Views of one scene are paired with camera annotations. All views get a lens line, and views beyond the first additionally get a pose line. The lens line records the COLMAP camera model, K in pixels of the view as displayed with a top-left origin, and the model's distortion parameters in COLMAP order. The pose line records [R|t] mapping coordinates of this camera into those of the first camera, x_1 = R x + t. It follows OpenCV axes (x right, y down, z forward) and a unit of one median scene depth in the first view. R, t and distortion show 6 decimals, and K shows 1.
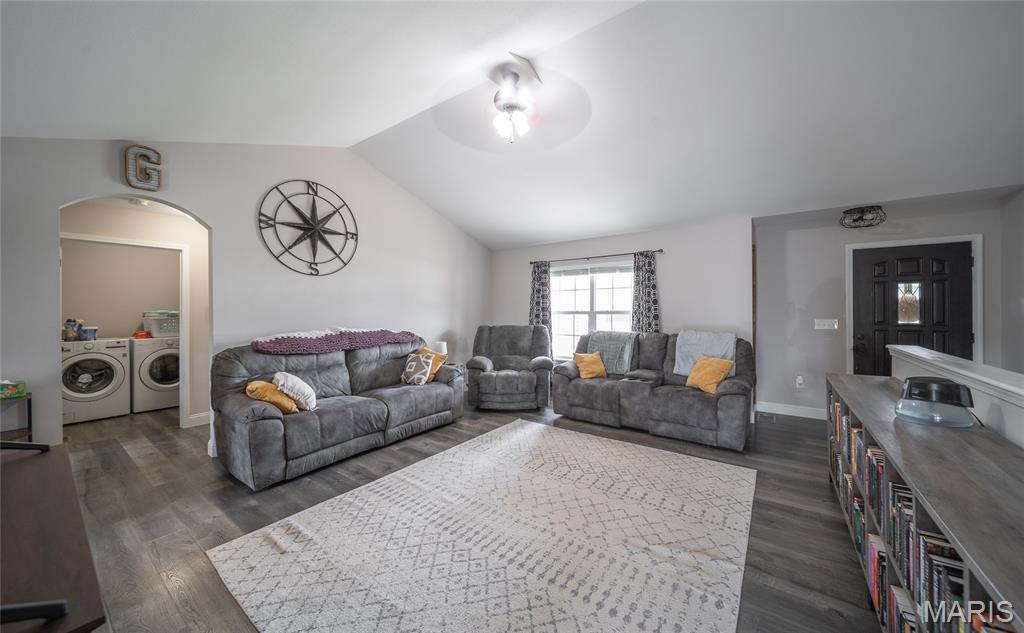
lens RADIAL K [[357.1, 0, 519.2], [0, 357.1, 310.5], [0, 0, 1]] dist [-0.000804, -0.000068]
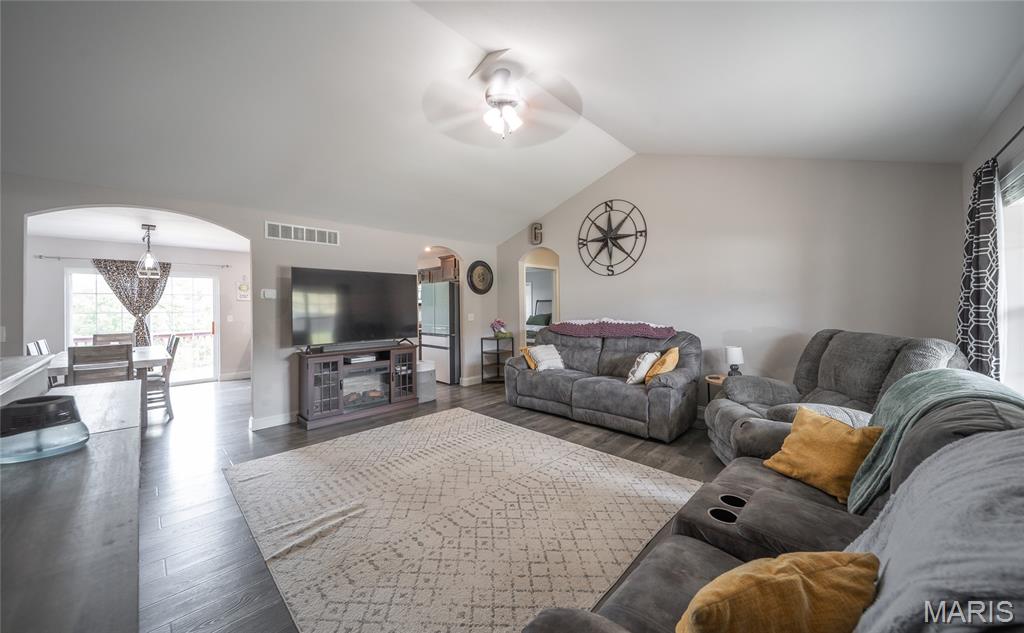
lens RADIAL K [[358.3, 0, 515.3], [0, 358.3, 300.3], [0, 0, 1]] dist [-0.002056, -0.000284]
pose [[-0.144203, -0.008557, -0.989511, 0.747595], [0.012656, 0.999865, -0.010491, -0.003076], [0.989467, -0.014036, -0.144075, 0.900240]]
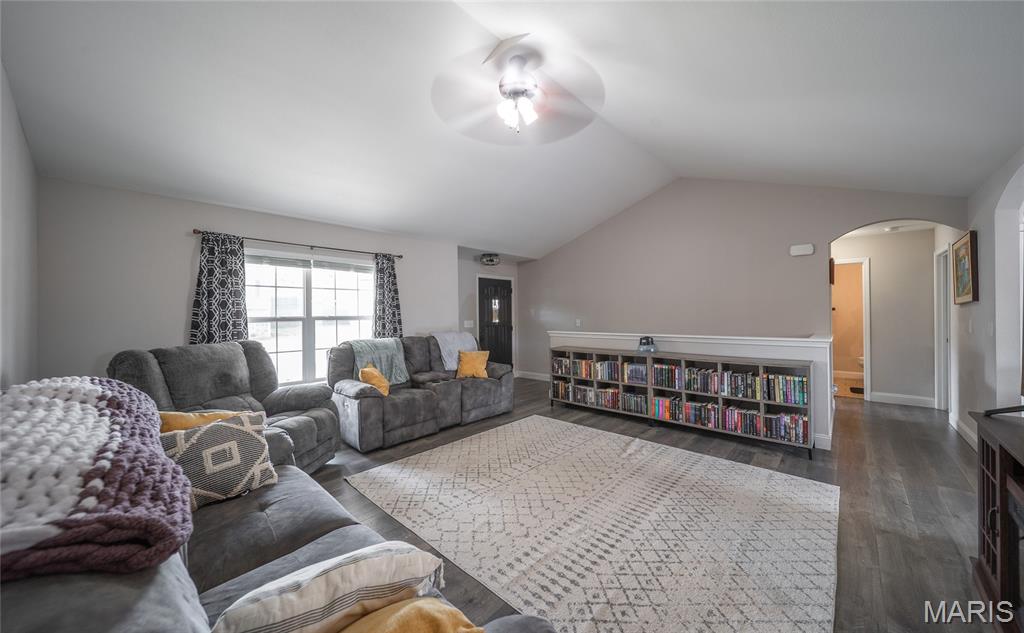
lens RADIAL K [[357.1, 0, 519.2], [0, 357.1, 310.5], [0, 0, 1]] dist [-0.000804, -0.000068]
pose [[0.121104, 0.012212, 0.992565, -0.721491], [0.010852, 0.999848, -0.013625, 0.004761], [-0.992580, 0.012422, 0.120953, 0.682721]]
